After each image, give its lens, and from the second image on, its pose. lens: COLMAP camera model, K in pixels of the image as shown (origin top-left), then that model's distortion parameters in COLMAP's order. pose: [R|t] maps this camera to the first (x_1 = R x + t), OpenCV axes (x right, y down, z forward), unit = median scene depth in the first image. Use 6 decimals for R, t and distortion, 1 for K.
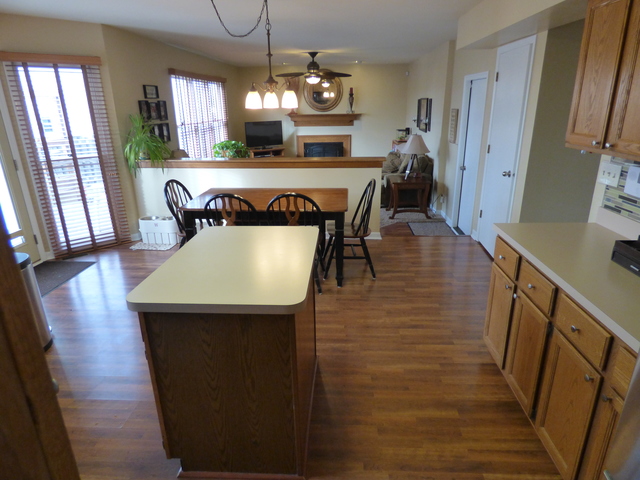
lens RADIAL K [[394.0, 0, 320.0], [0, 394.0, 240.0], [0, 0, 1]] dist [-0.017448, 0.000980]
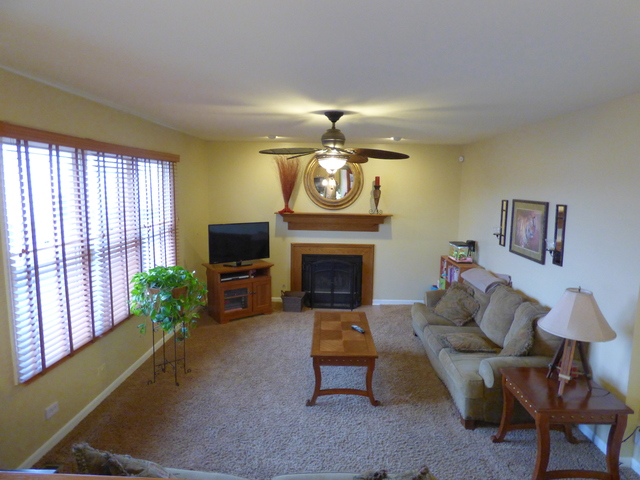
lens RADIAL K [[394.0, 0, 320.0], [0, 394.0, 240.0], [0, 0, 1]] dist [-0.017448, 0.000980]
pose [[0.999092, 0.023989, 0.035204, -0.038161], [-0.016434, 0.979450, -0.201015, -0.155116], [-0.039303, 0.200254, 0.978955, 0.393519]]
